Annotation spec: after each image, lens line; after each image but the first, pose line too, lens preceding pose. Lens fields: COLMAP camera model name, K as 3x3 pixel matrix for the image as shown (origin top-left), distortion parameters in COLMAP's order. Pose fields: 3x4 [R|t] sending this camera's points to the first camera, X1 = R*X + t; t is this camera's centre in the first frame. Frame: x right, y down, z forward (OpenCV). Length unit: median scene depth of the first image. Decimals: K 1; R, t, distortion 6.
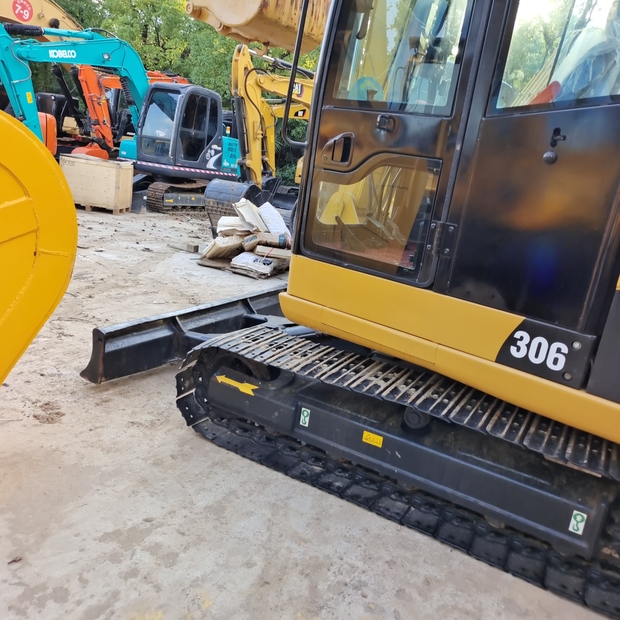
lens RADIAL K [[570.5, 0, 310.0], [0, 570.5, 310.0], [0, 0, 1]] dist [0.044592, 0.011389]
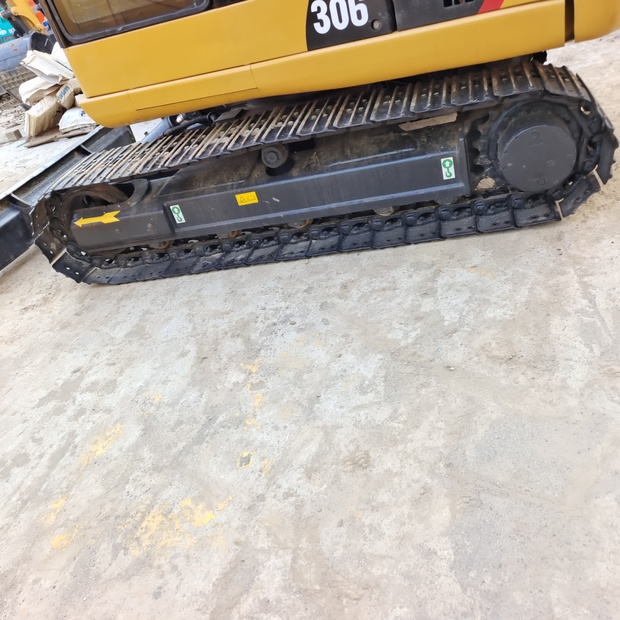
lens RADIAL K [[570.5, 0, 310.0], [0, 570.5, 310.0], [0, 0, 1]] dist [0.044592, 0.011389]
pose [[0.875422, -0.481779, 0.039070, 0.075220], [0.449976, 0.841810, 0.298122, 0.145213], [-0.176518, -0.243402, 0.953728, 0.006189]]
